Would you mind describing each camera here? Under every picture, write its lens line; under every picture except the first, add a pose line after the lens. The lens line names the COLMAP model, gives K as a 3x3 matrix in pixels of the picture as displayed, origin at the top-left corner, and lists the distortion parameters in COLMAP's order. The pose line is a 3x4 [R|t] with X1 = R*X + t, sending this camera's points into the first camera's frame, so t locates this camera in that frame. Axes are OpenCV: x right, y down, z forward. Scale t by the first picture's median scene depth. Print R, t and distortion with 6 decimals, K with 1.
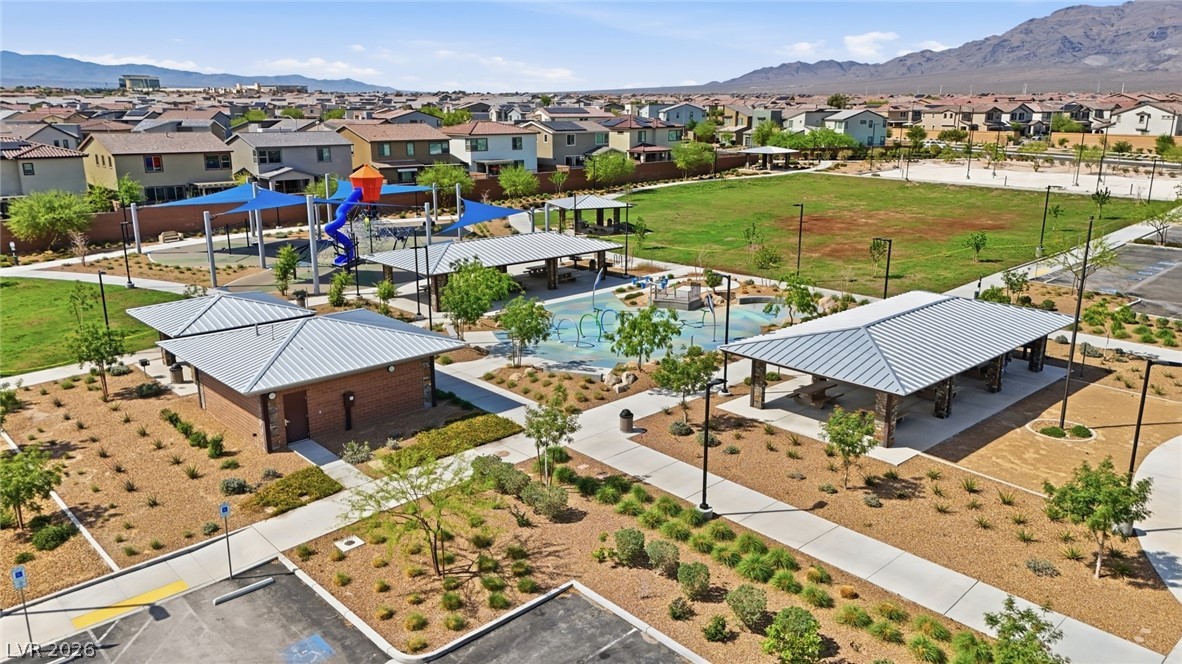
lens RADIAL K [[876.7, 0, 591.4], [0, 876.7, 327.6], [0, 0, 1]] dist [0.069582, -0.061138]
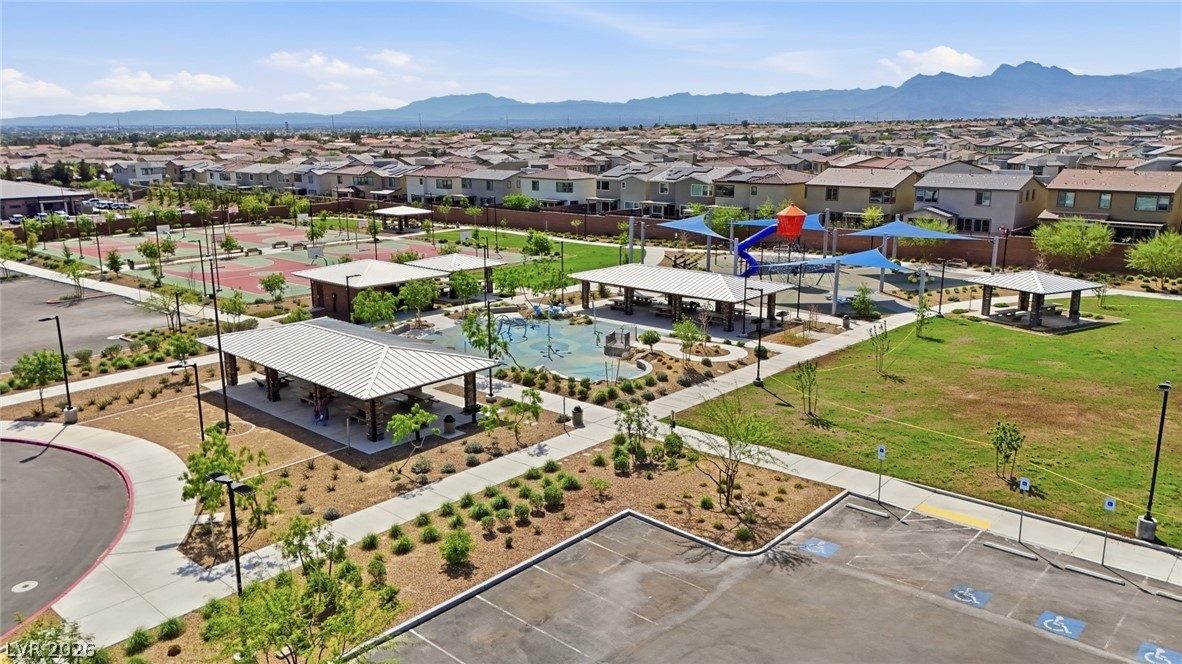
lens RADIAL K [[869.4, 0, 588.7], [0, 869.4, 327.1], [0, 0, 1]] dist [0.077389, -0.080286]
pose [[0.083832, 0.219426, -0.972021, 0.749813], [-0.243717, 0.950344, 0.193513, -0.166010], [0.966216, 0.220676, 0.133147, 0.557513]]
